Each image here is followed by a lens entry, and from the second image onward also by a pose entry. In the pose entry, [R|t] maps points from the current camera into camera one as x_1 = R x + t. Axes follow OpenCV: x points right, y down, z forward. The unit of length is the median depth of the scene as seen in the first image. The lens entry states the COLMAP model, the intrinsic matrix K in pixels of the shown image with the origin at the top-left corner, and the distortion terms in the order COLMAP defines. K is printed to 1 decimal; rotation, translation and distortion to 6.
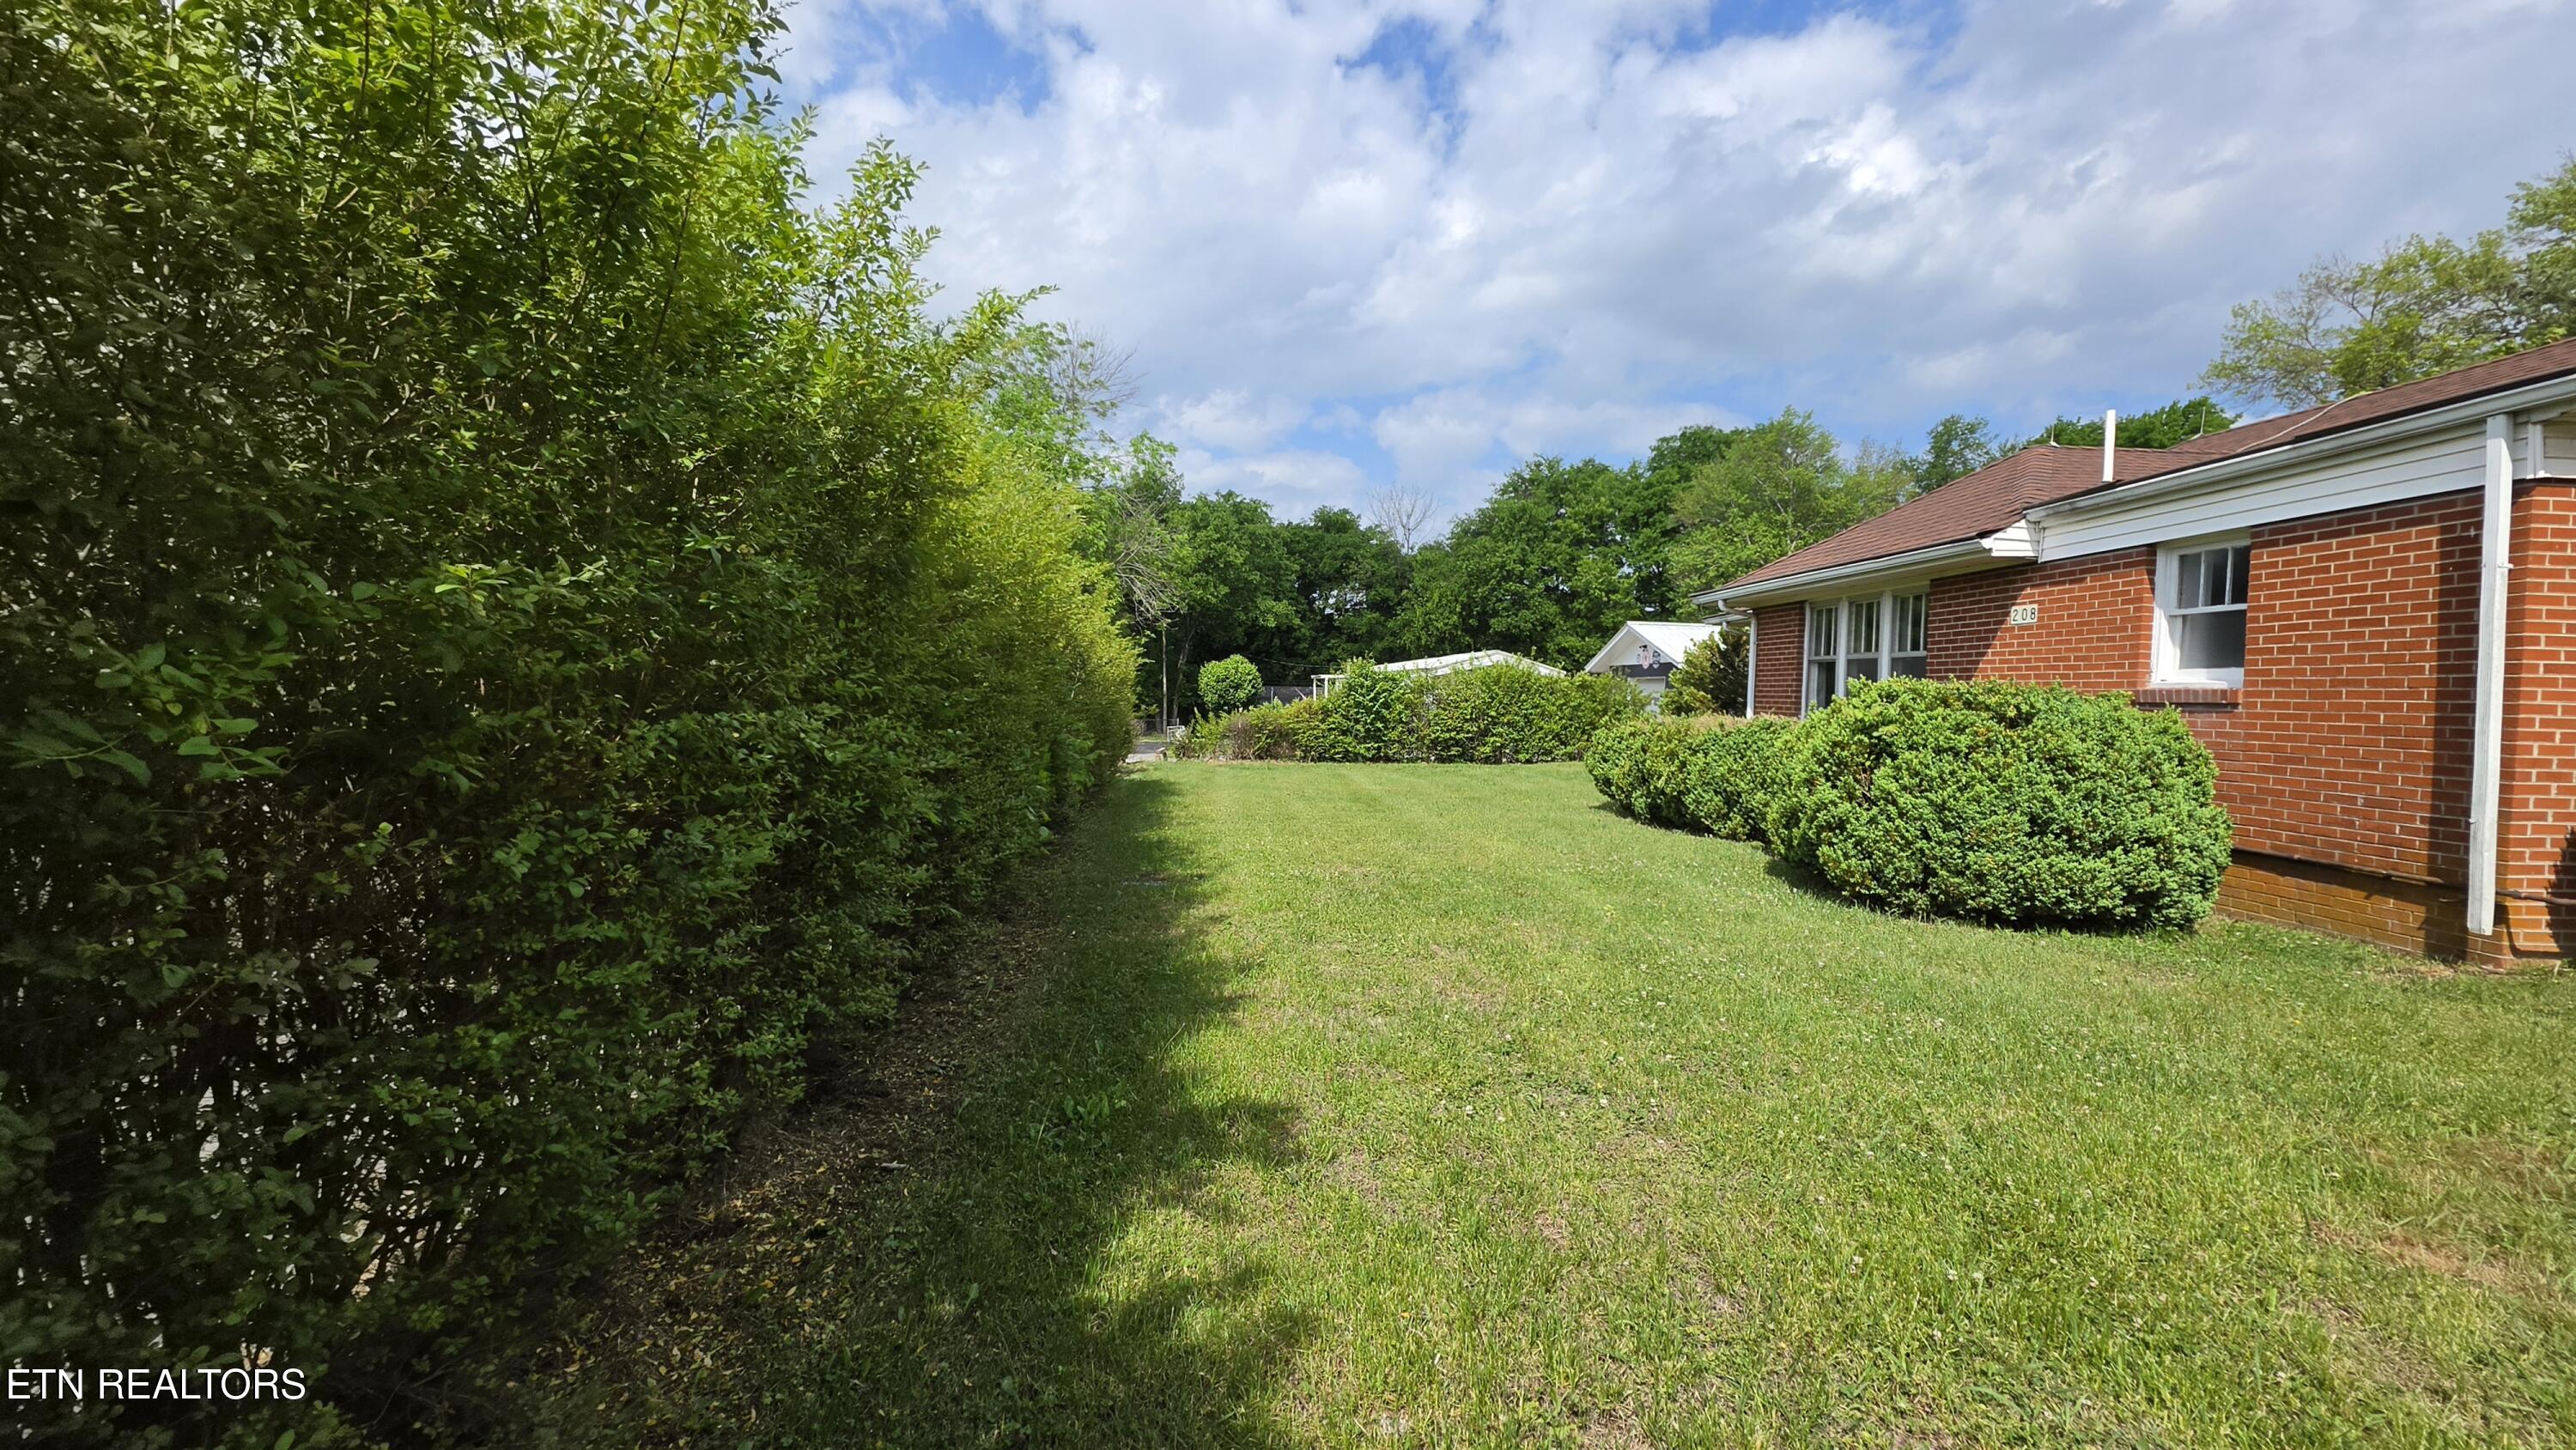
lens RADIAL K [[1029.6, 0, 1300.8], [0, 1029.6, 717.2], [0, 0, 1]] dist [-0.002460, 0.000348]
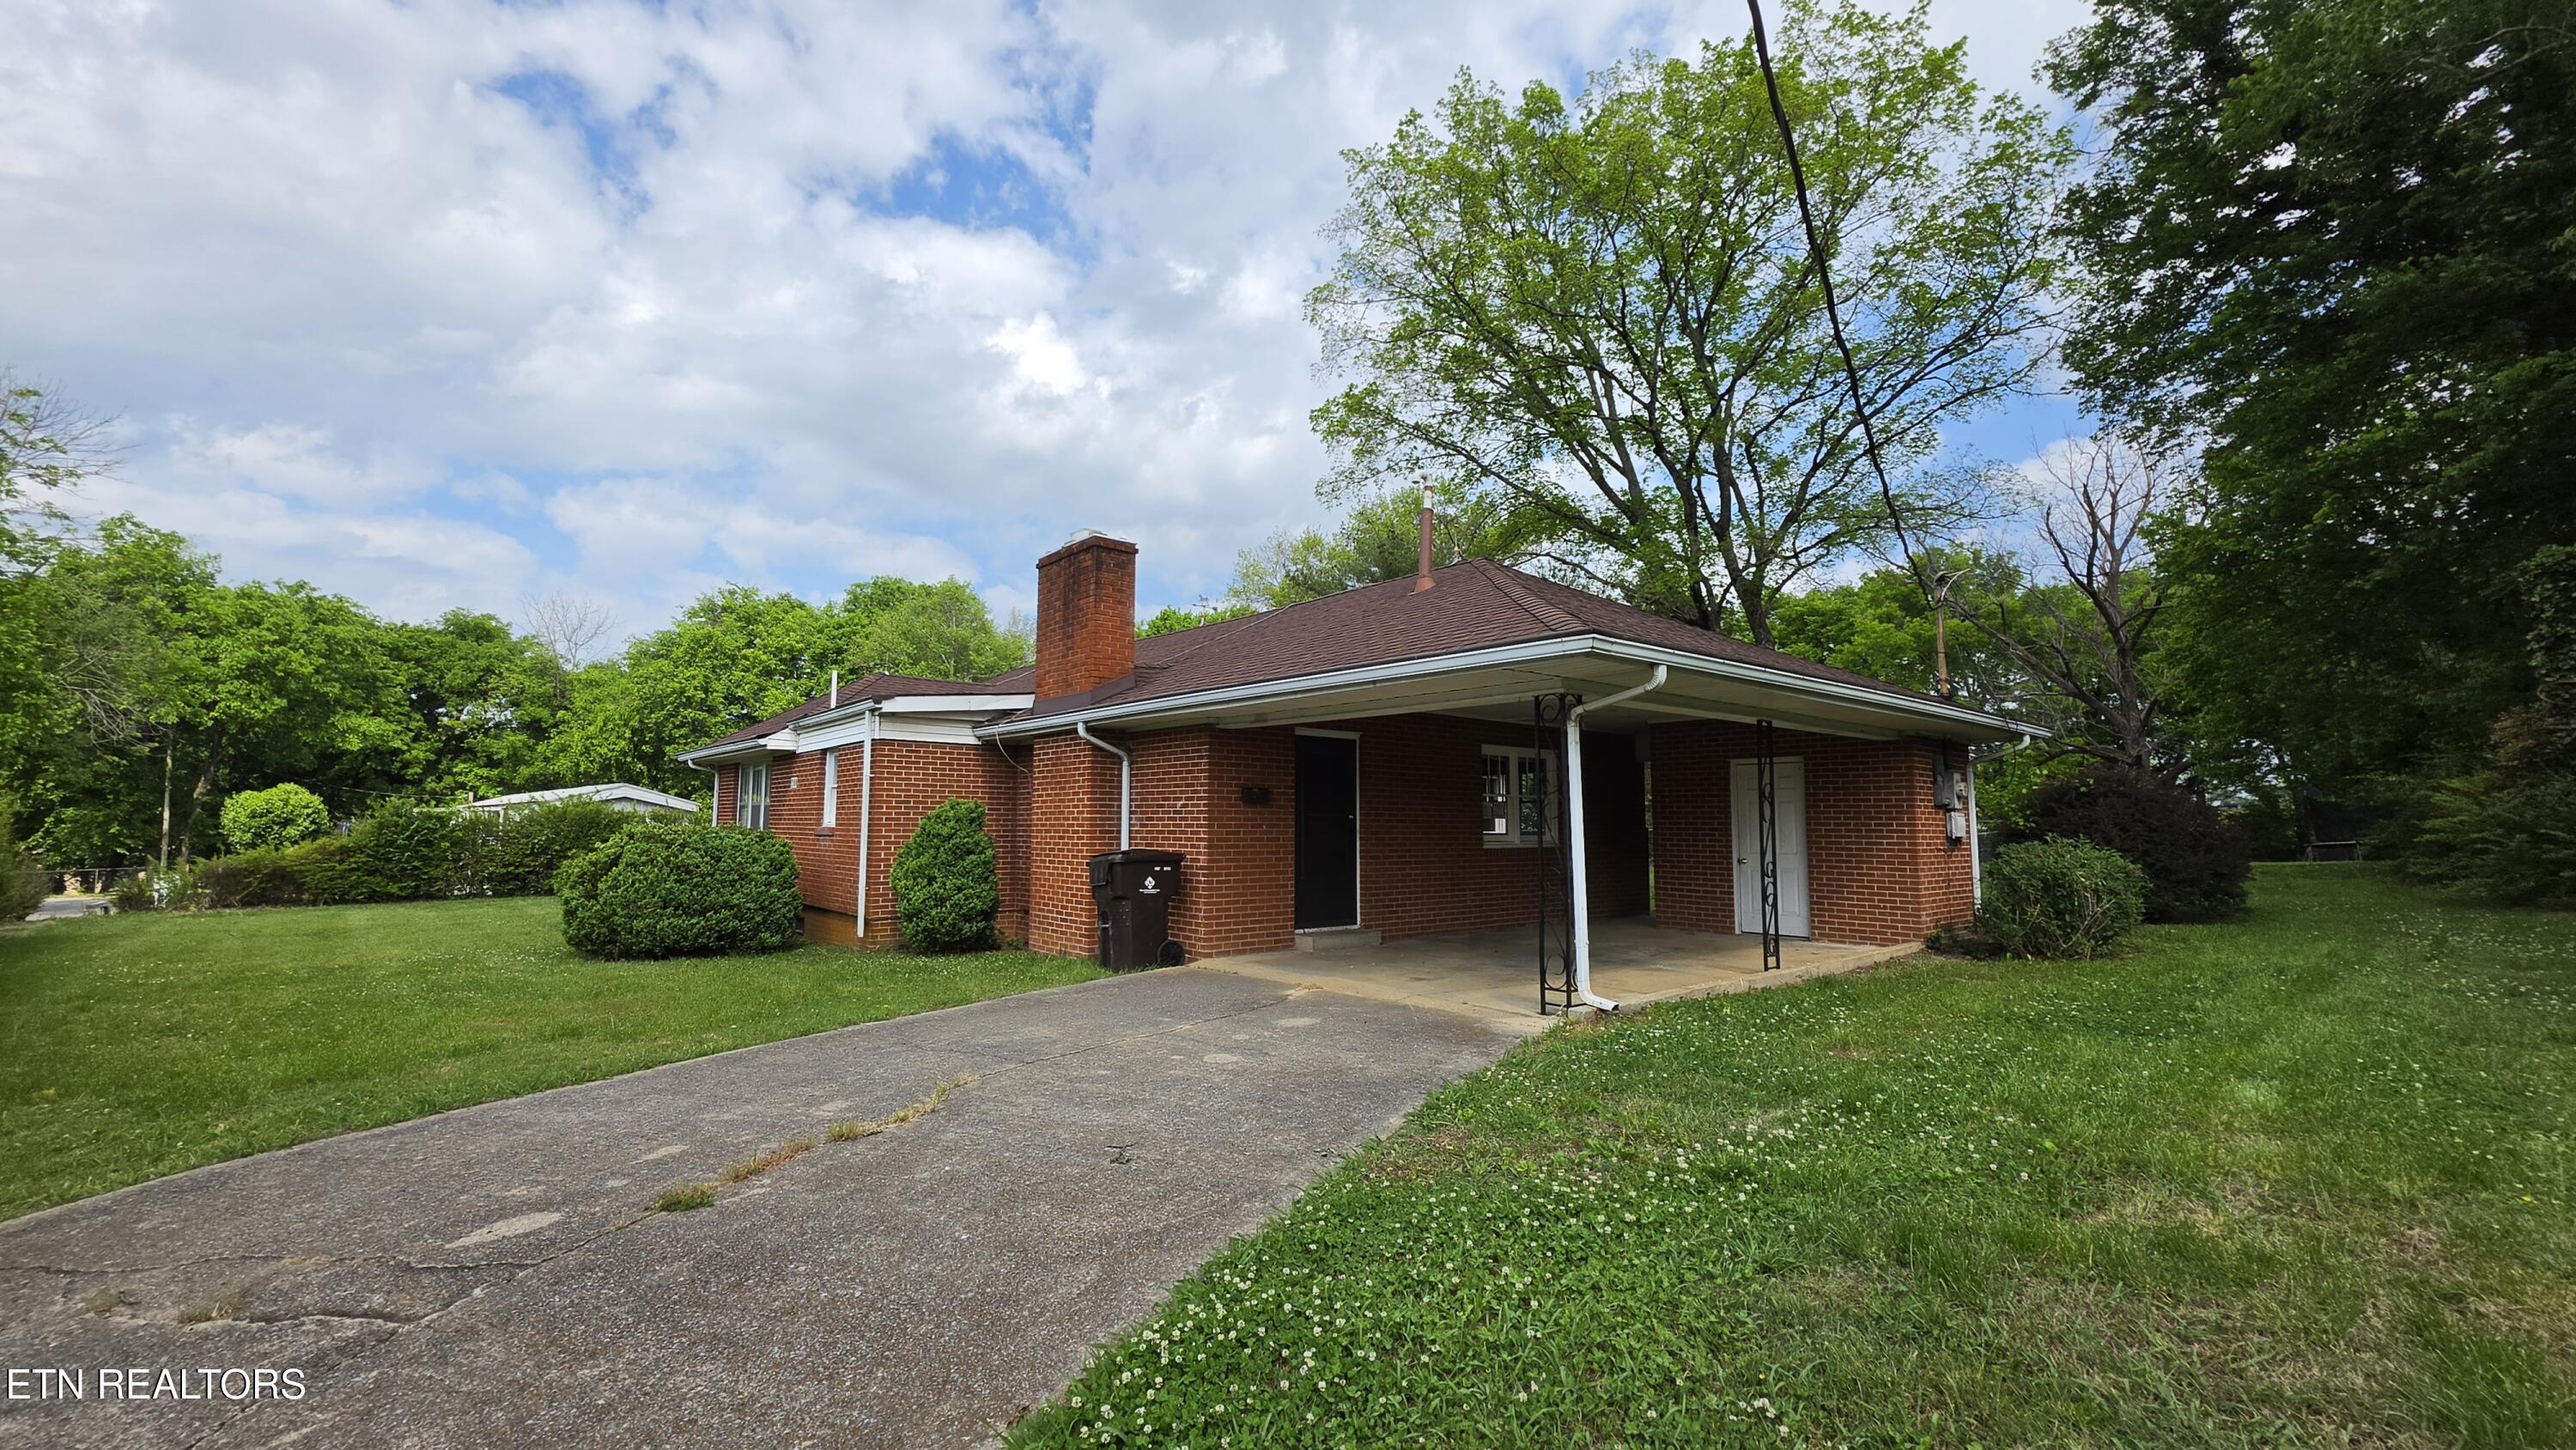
lens RADIAL K [[1029.6, 0, 1300.8], [0, 1029.6, 717.2], [0, 0, 1]] dist [-0.002460, 0.000348]
pose [[0.776207, 0.042675, 0.629032, 0.039323], [0.032004, 0.993753, -0.106911, 0.000293], [-0.629665, 0.103117, 0.769993, -0.122831]]
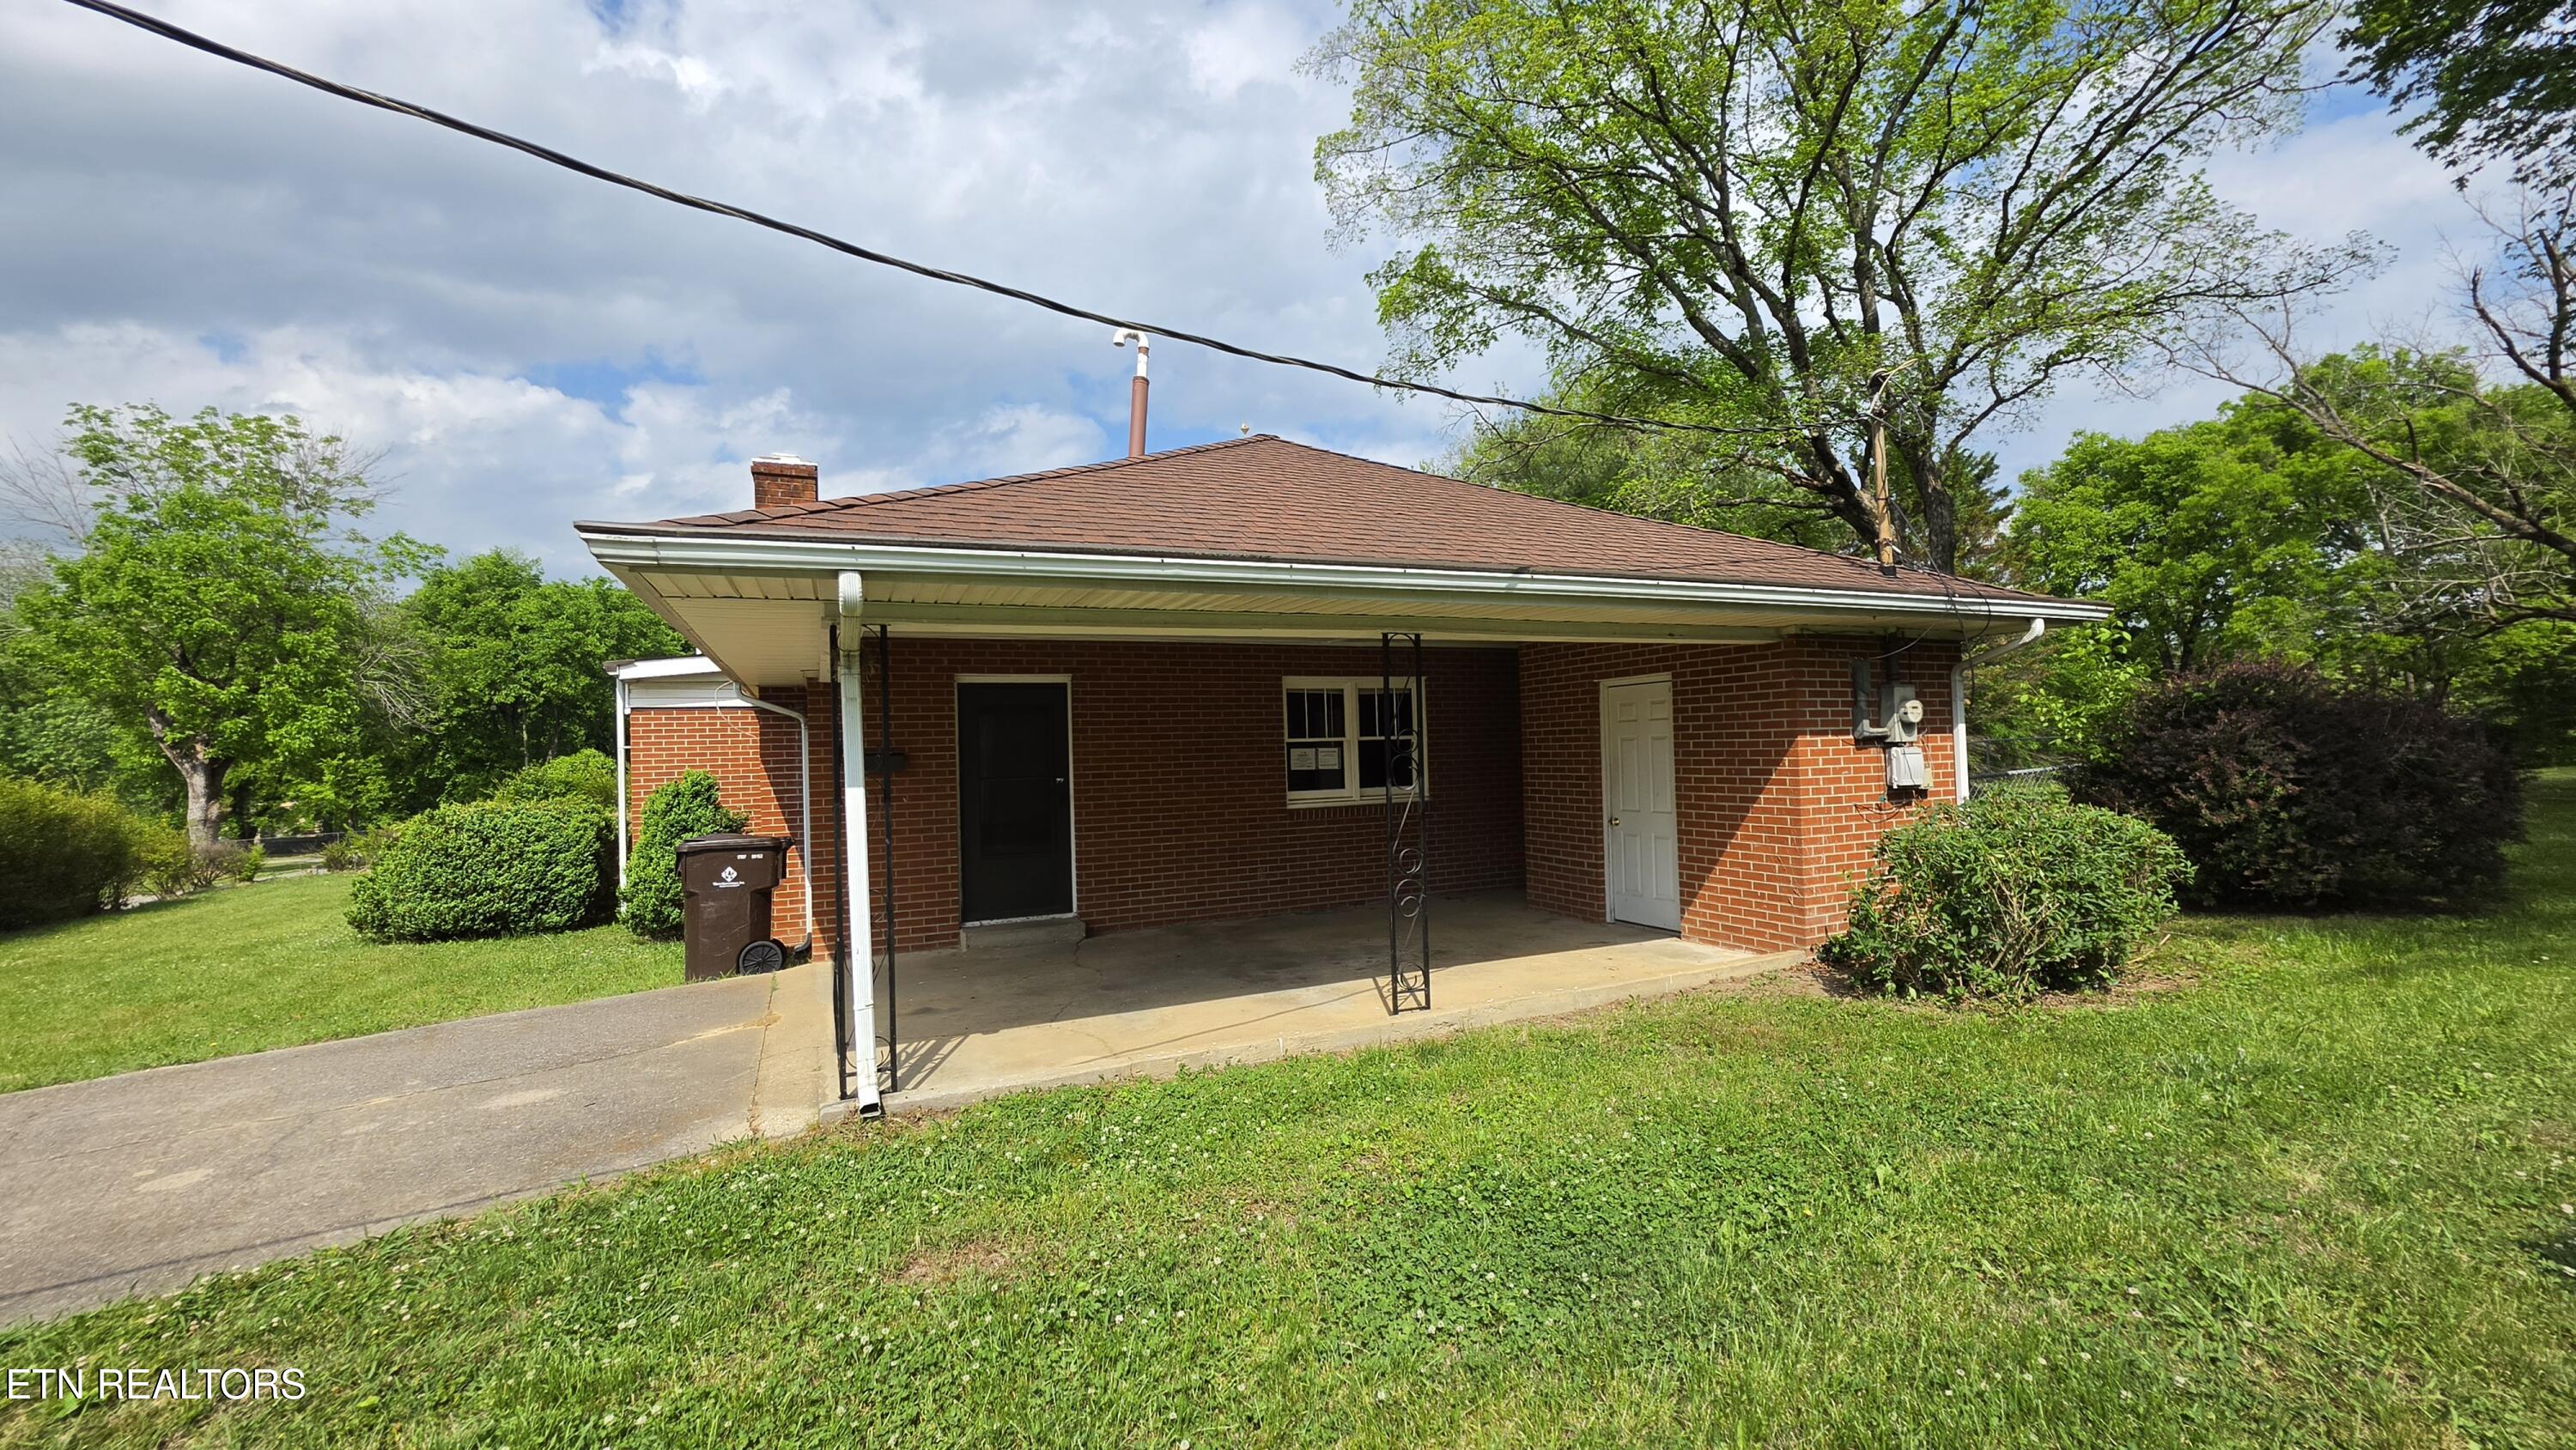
lens RADIAL K [[1032.3, 0, 1293.1], [0, 1032.3, 727.3], [0, 0, 1]] dist [-0.000575, 0.000130]
pose [[0.916711, -0.045339, 0.396971, 0.138829], [0.065220, 0.997195, -0.036719, -0.001370], [-0.394193, 0.059551, 0.917096, -0.135406]]
